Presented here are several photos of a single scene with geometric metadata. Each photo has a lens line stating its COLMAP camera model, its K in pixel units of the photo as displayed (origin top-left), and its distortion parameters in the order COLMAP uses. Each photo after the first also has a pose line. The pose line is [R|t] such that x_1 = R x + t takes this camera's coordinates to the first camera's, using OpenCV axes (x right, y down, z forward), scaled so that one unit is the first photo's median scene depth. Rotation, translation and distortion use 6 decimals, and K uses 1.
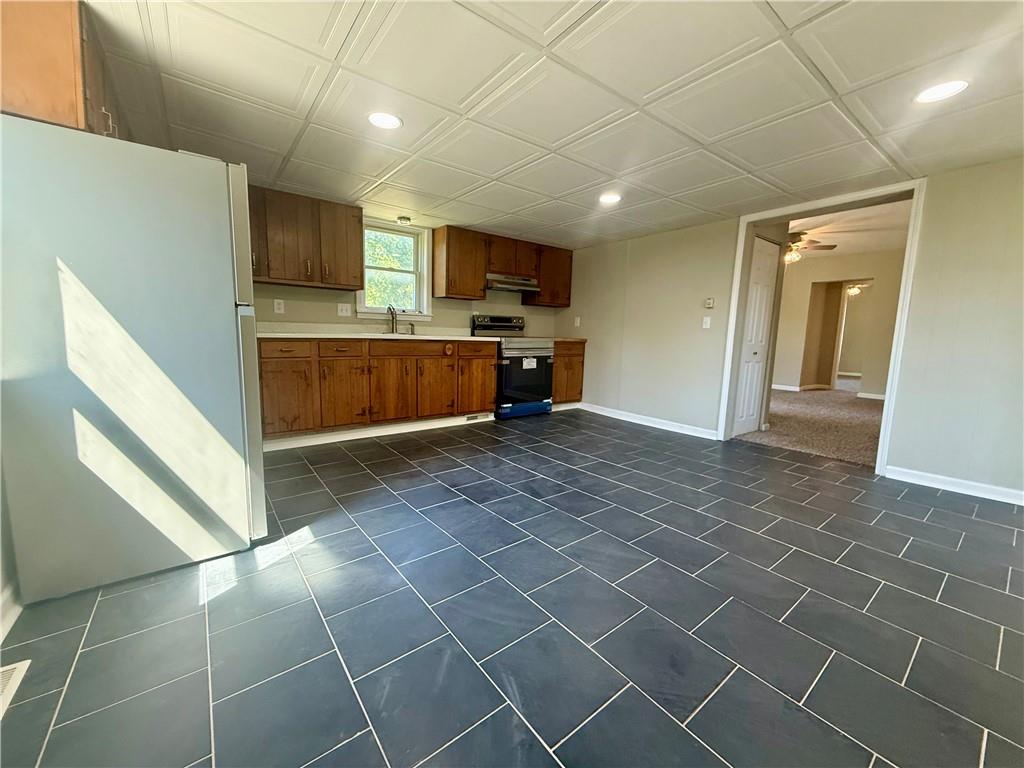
lens RADIAL K [[408.4, 0, 510.6], [0, 408.4, 384.0], [0, 0, 1]] dist [-0.001121, -0.000478]
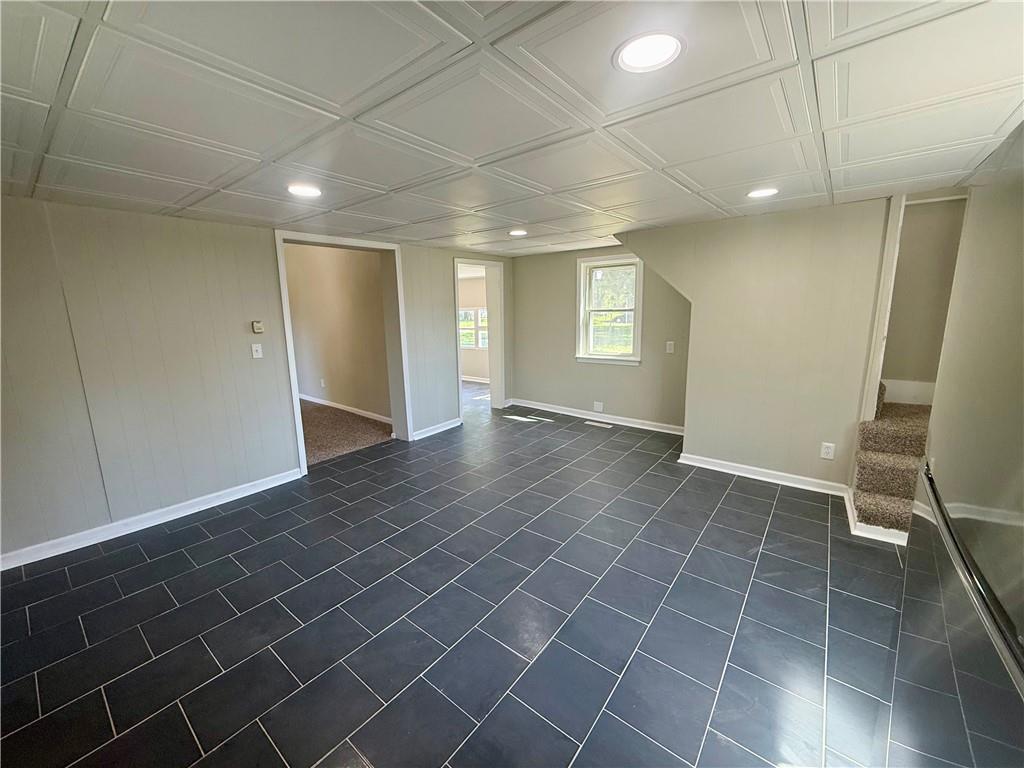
lens RADIAL K [[404.1, 0, 514.9], [0, 404.1, 385.6], [0, 0, 1]] dist [-0.000925, -0.000091]
pose [[-0.248921, -0.193517, 0.948994, -0.420792], [0.134018, 0.963527, 0.231633, -0.201114], [-0.959207, 0.184841, -0.213907, 0.694451]]
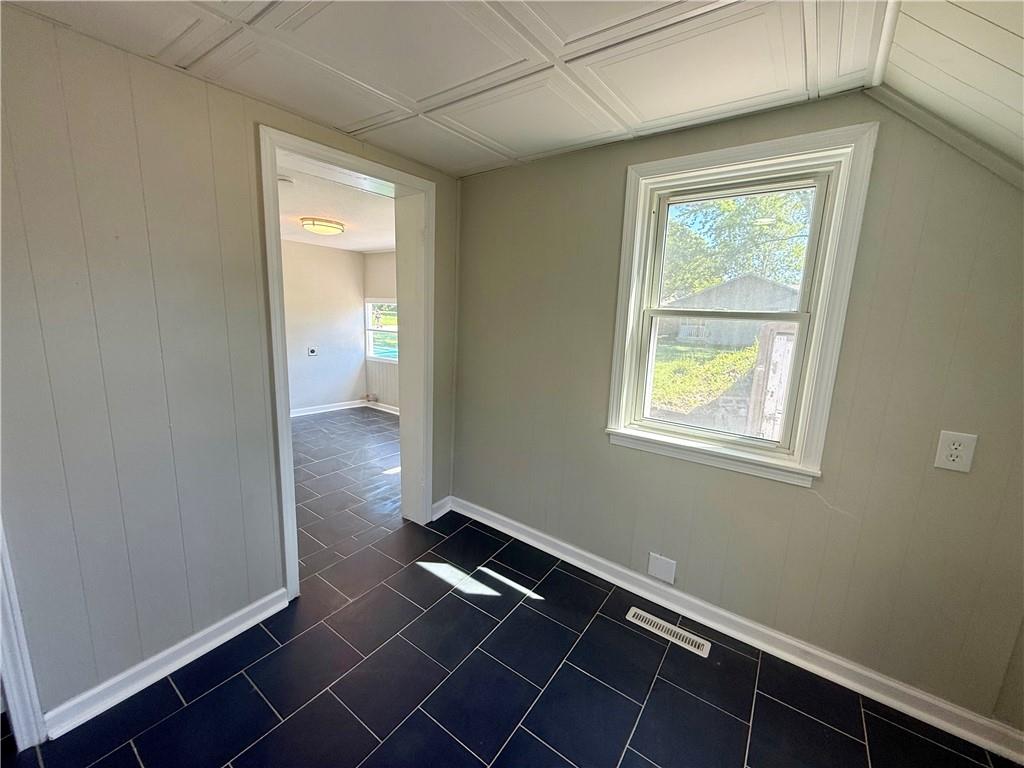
lens RADIAL K [[408.4, 0, 510.6], [0, 408.4, 384.0], [0, 0, 1]] dist [-0.001121, -0.000478]
pose [[-0.272429, -0.199481, 0.941270, 0.339536], [0.082209, 0.969869, 0.229336, -0.144907], [-0.958657, 0.139858, -0.247822, 0.446932]]
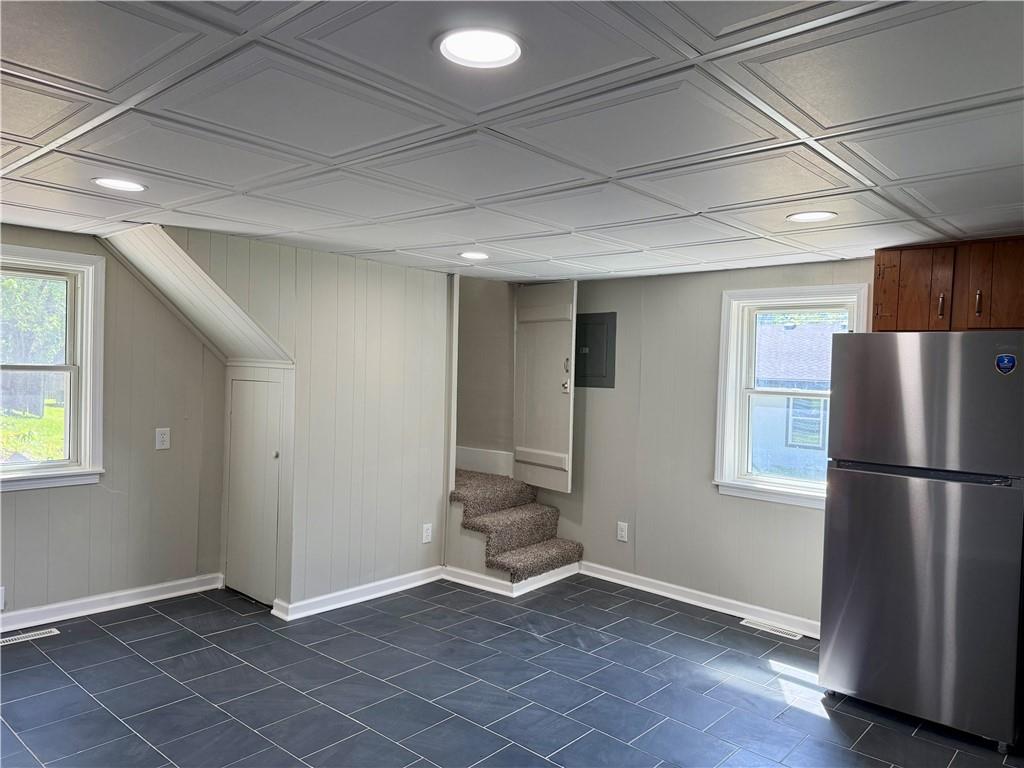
lens RADIAL K [[727.4, 0, 510.8], [0, 727.4, 379.6], [0, 0, 1]] dist [0.009288, -0.004279]
pose [[-0.981771, -0.042950, -0.185150, 0.235339], [-0.069544, 0.987759, 0.139629, -0.261939], [0.176886, 0.149960, -0.972740, 1.163495]]
